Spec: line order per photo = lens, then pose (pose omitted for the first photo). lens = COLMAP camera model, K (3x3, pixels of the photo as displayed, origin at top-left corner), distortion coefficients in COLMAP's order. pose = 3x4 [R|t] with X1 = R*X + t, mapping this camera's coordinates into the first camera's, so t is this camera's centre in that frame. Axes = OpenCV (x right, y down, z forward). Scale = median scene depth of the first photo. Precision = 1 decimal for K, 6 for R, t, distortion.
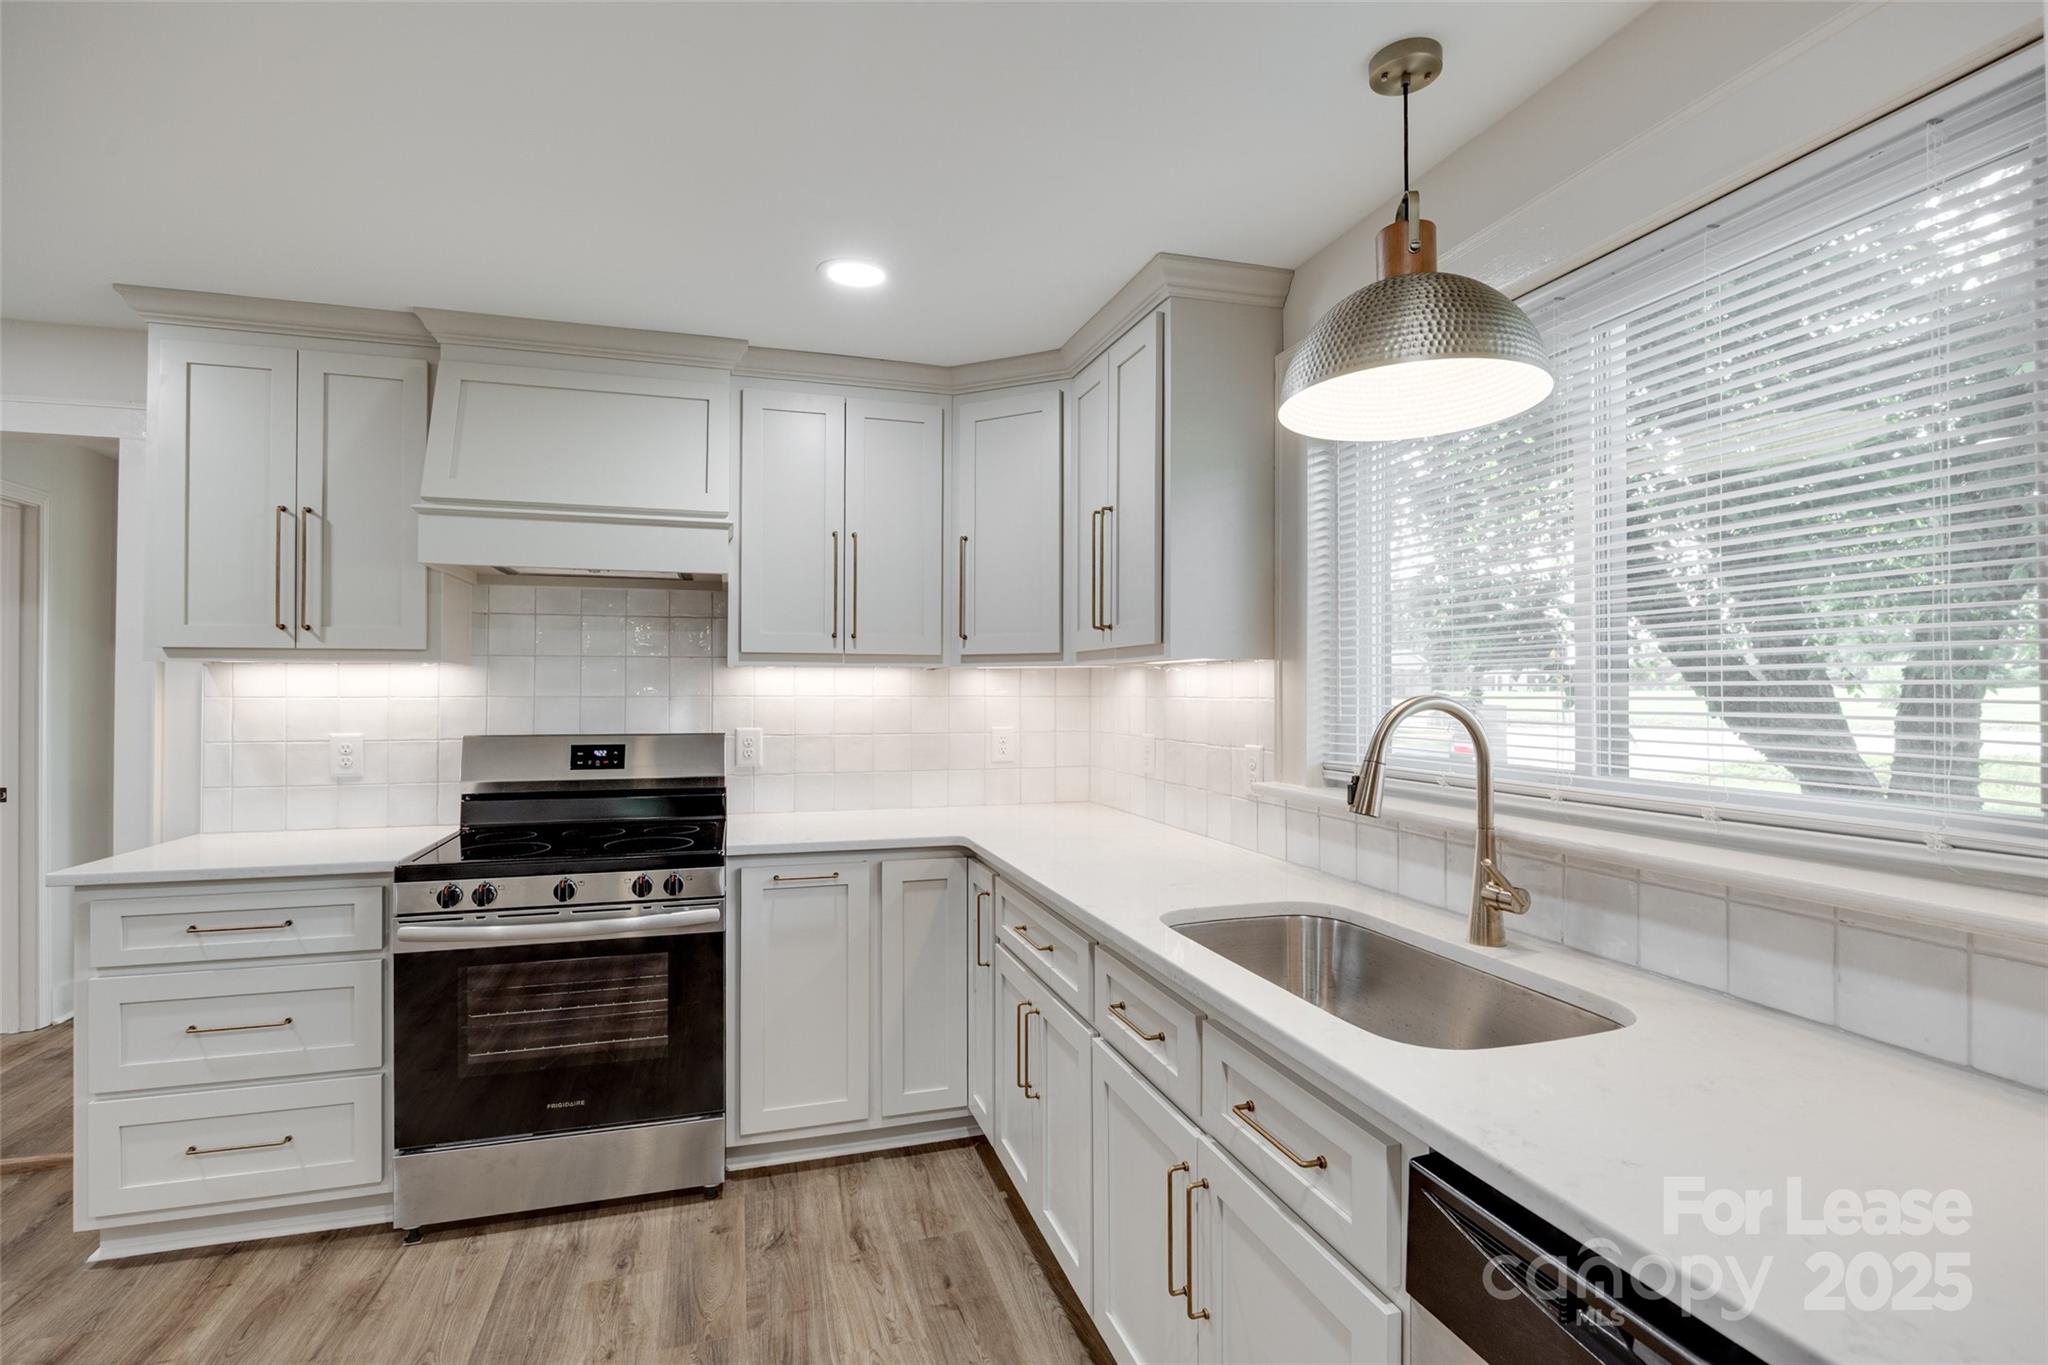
lens RADIAL K [[914.5, 0, 1025.5], [0, 914.5, 685.3], [0, 0, 1]] dist [-0.003389, -0.000124]
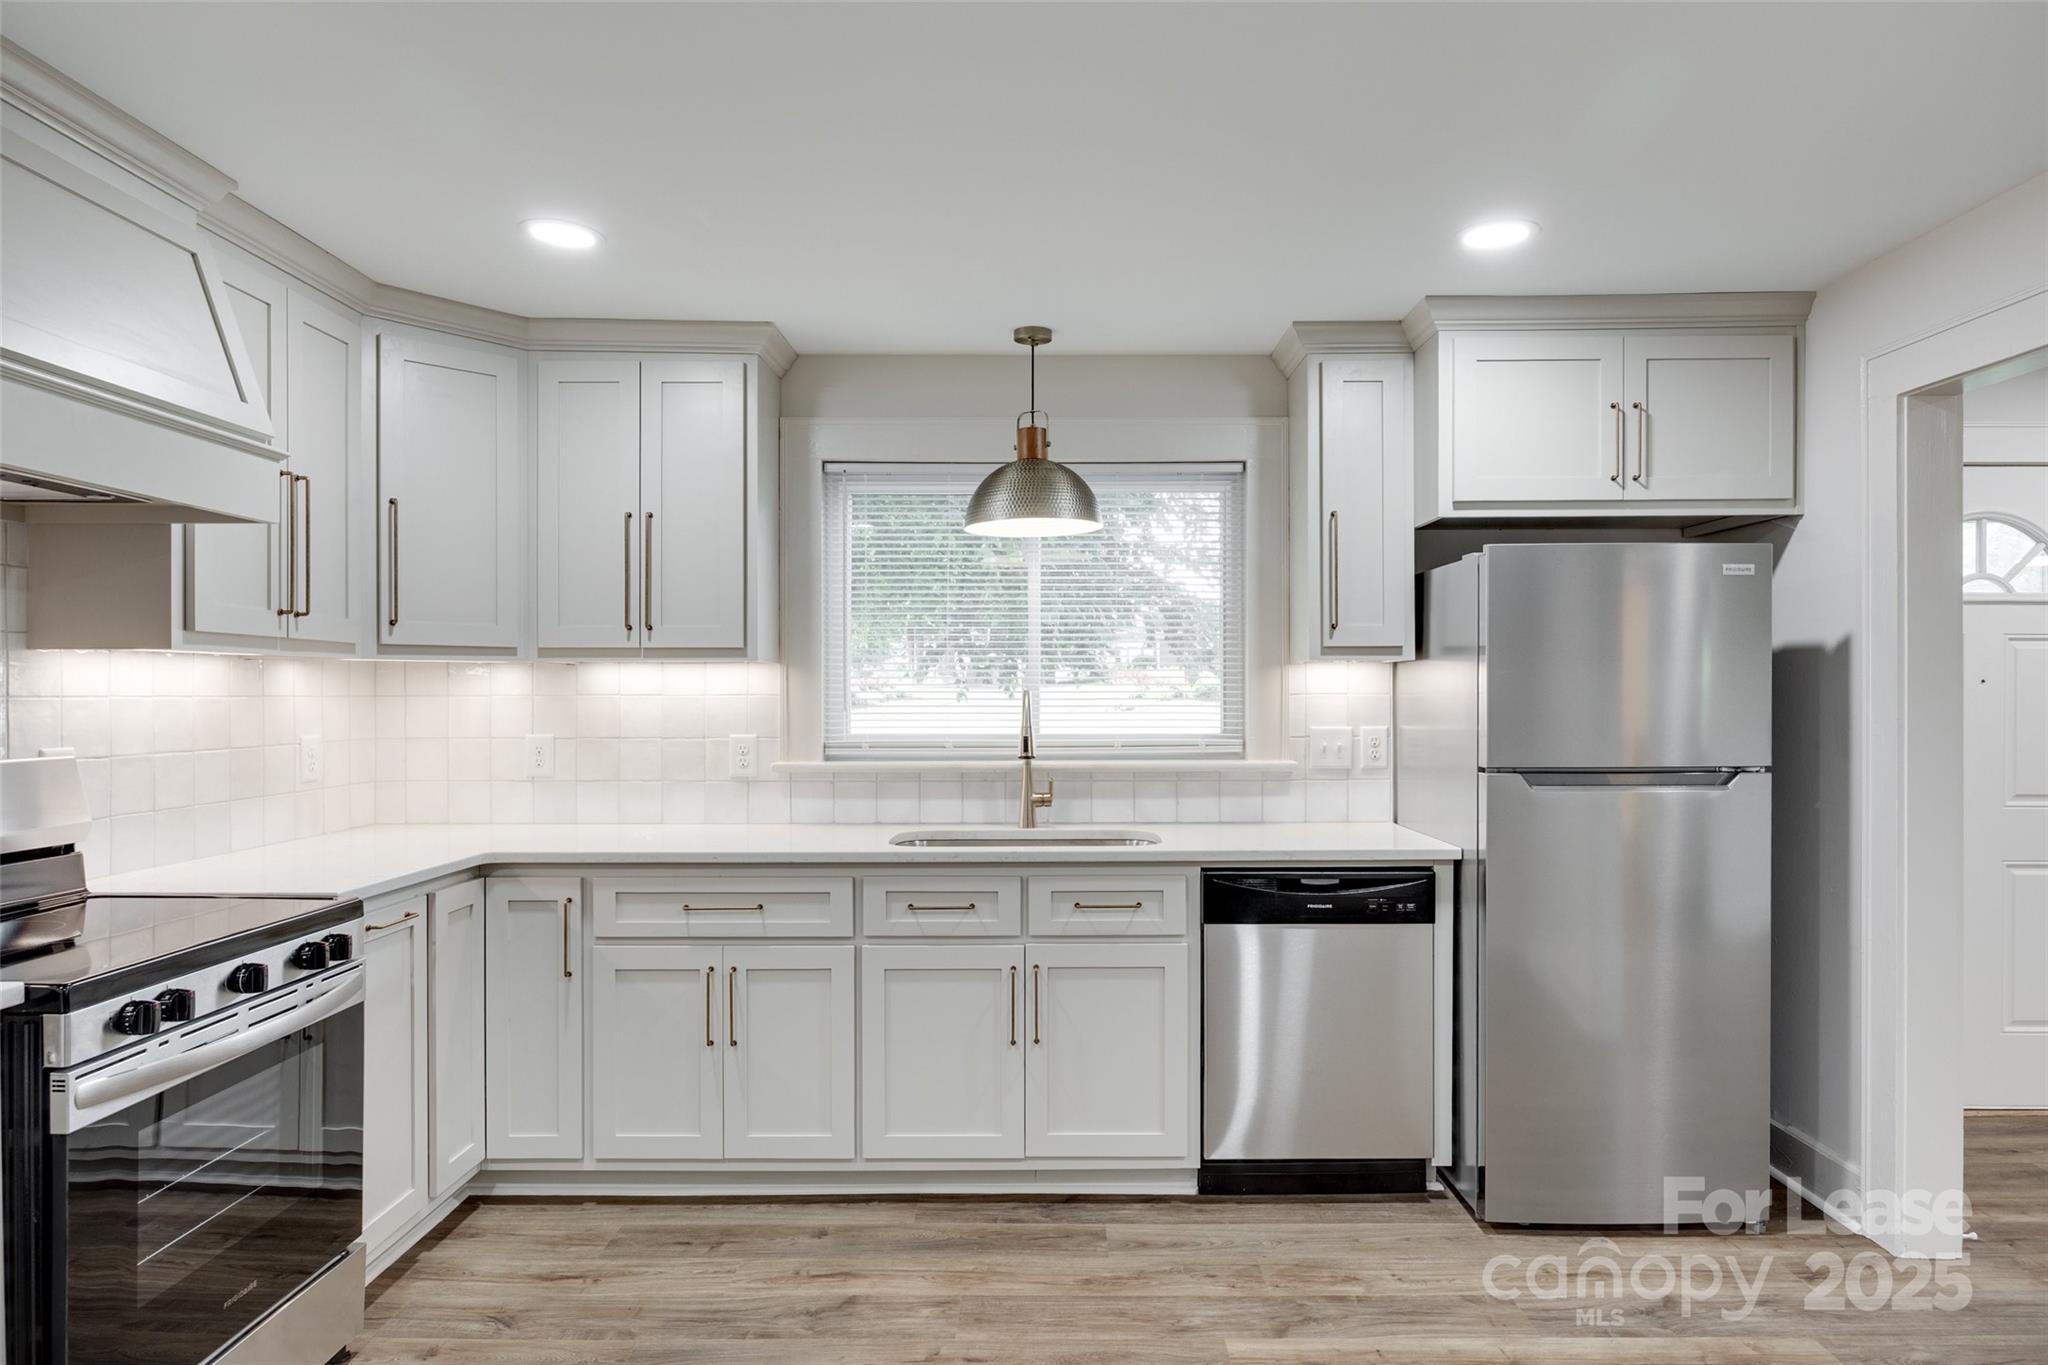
lens RADIAL K [[1228.7, 0, 1029.1], [0, 1228.7, 688.8], [0, 0, 1]] dist [-0.004439, 0.001610]
pose [[0.303153, -0.000193, 0.952942, -1.185012], [-0.009480, 0.999950, 0.003218, -0.002463], [-0.952895, -0.010010, 0.303136, 0.165444]]
